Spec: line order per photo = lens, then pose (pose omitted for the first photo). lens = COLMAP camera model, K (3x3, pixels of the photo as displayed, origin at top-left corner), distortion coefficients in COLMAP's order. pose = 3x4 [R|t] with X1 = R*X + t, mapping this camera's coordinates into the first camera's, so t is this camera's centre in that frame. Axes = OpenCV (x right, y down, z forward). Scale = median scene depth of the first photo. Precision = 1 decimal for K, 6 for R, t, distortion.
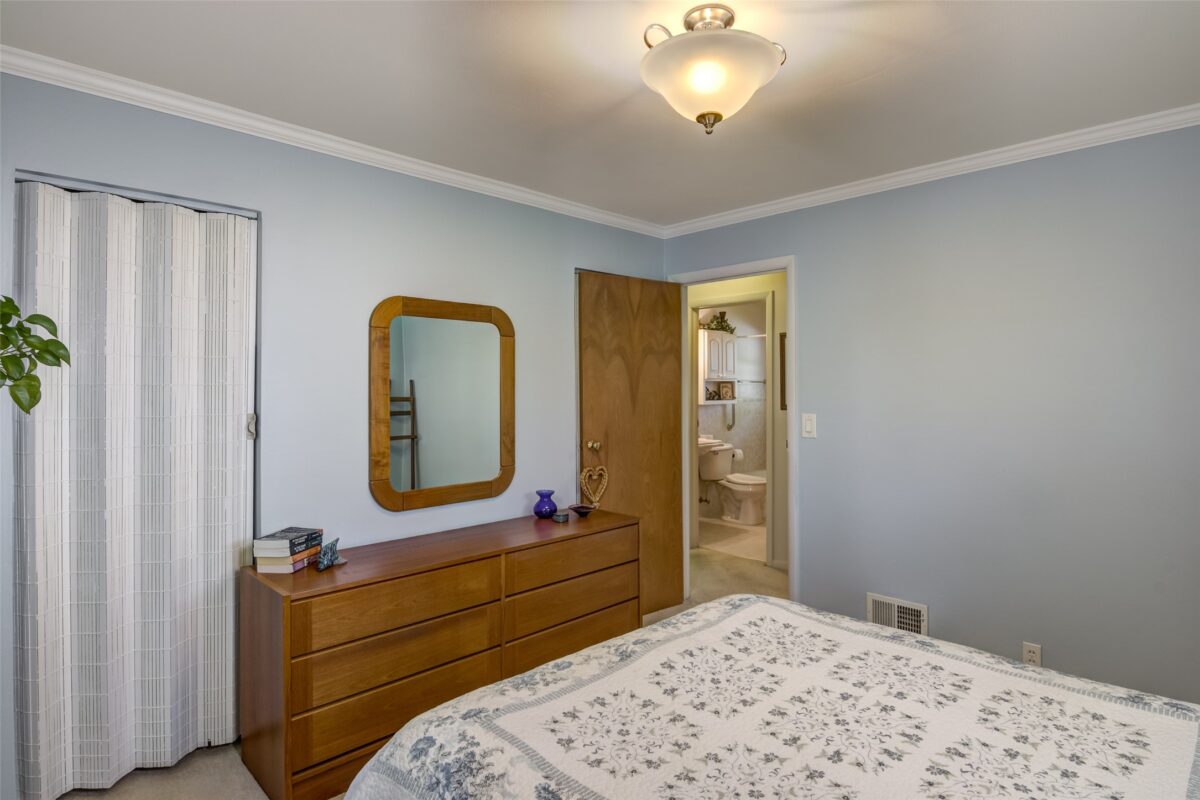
lens RADIAL K [[648.9, 0, 601.9], [0, 648.9, 395.3], [0, 0, 1]] dist [-0.018961, -0.002091]
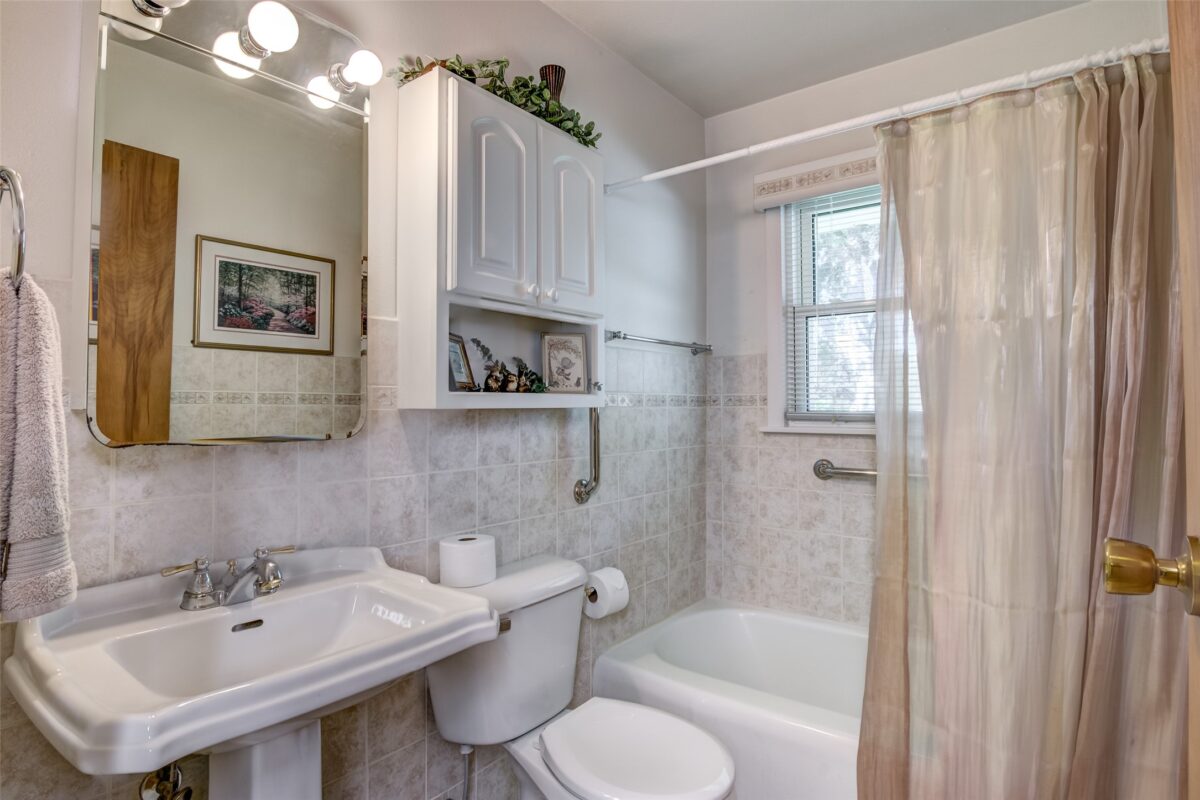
lens RADIAL K [[648.9, 0, 599.2], [0, 648.9, 404.2], [0, 0, 1]] dist [-0.018961, -0.002091]
pose [[0.991683, 0.005255, 0.128593, 0.171678], [-0.004713, 0.999979, -0.004521, 0.012504], [-0.128614, 0.003877, 0.991687, 0.733829]]
